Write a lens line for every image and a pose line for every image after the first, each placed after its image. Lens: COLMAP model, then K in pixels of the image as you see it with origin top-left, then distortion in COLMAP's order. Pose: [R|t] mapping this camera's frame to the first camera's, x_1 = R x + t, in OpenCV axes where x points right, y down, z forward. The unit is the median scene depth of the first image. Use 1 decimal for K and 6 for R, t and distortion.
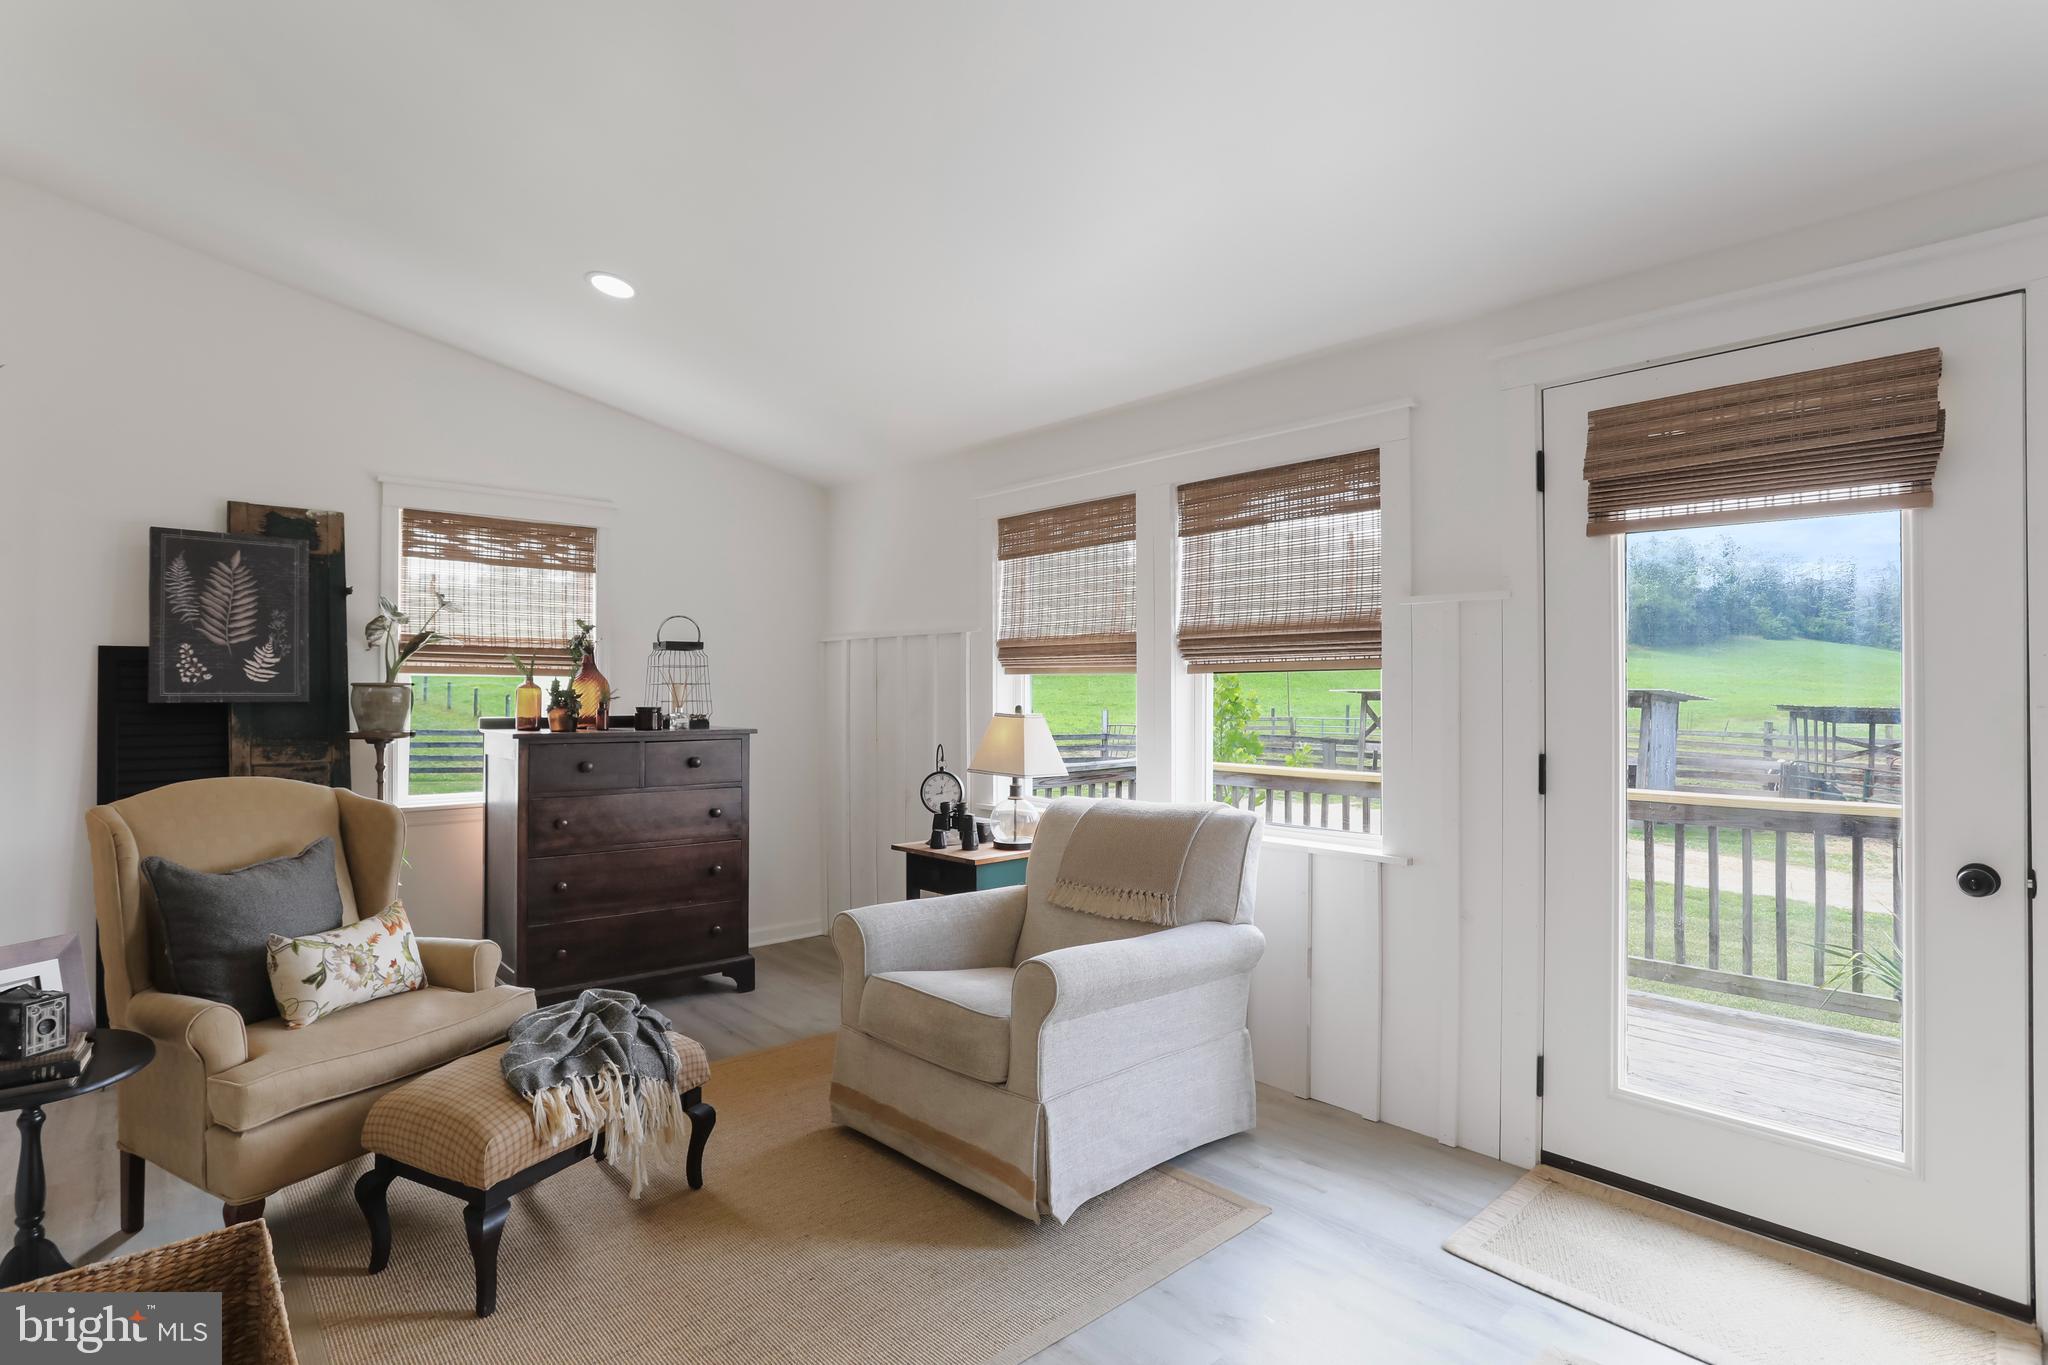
lens RADIAL K [[1068.8, 0, 1019.6], [0, 1068.8, 683.9], [0, 0, 1]] dist [-0.072749, 0.049946]
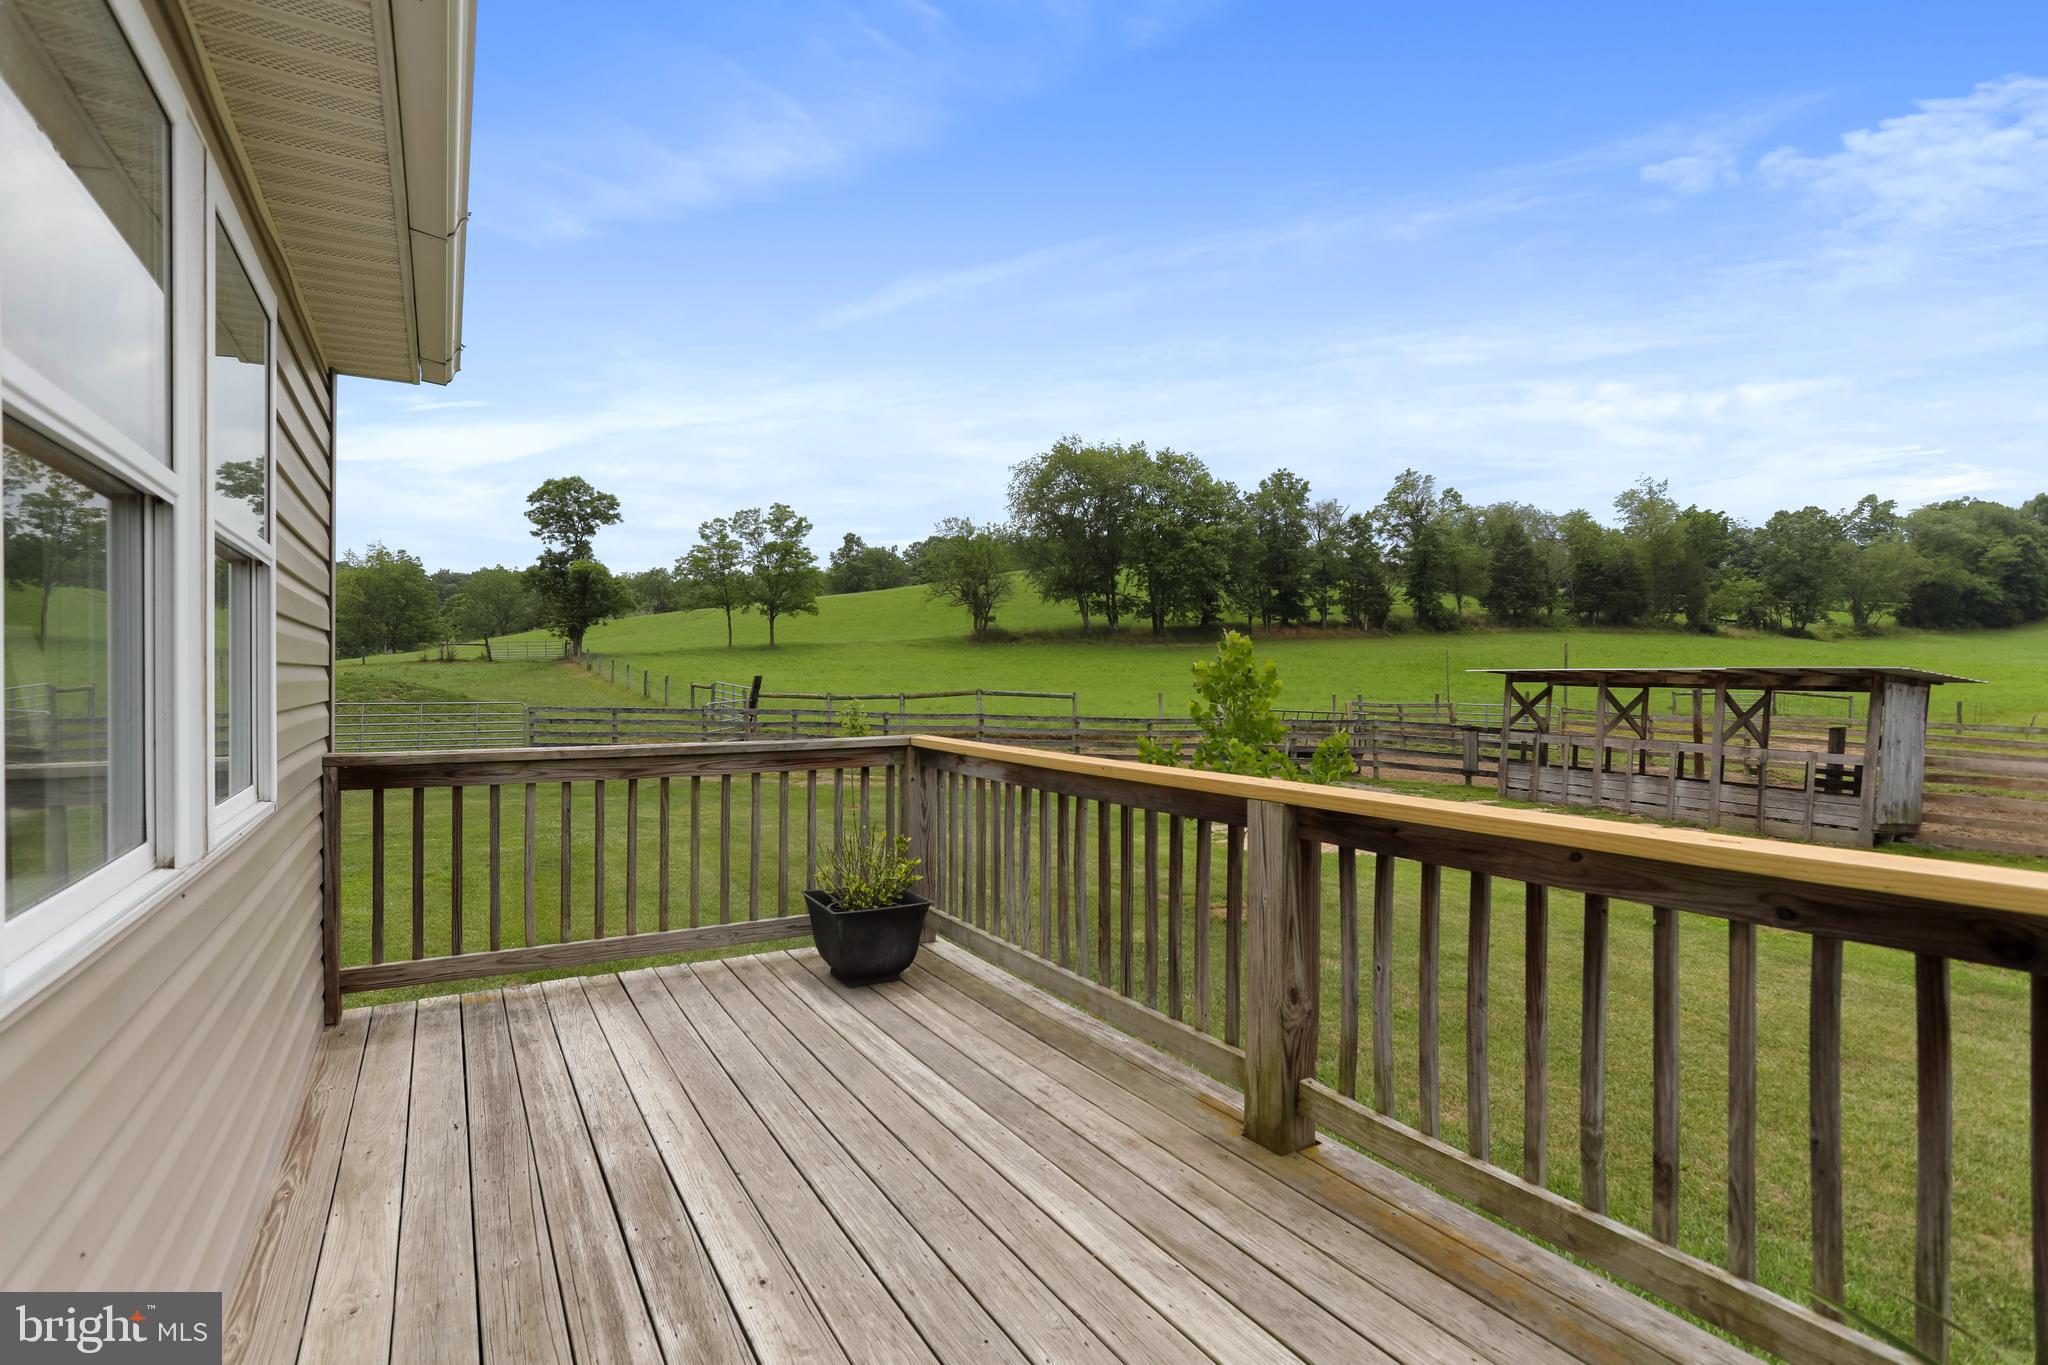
lens RADIAL K [[1015.3, 0, 1035.5], [0, 1015.3, 679.8], [0, 0, 1]] dist [-0.028167, 0.014589]
pose [[0.980015, 0.004977, -0.198861, 0.111922], [-0.003635, 0.999968, 0.007117, 0.009070], [0.198890, -0.006252, 0.980002, 0.123931]]
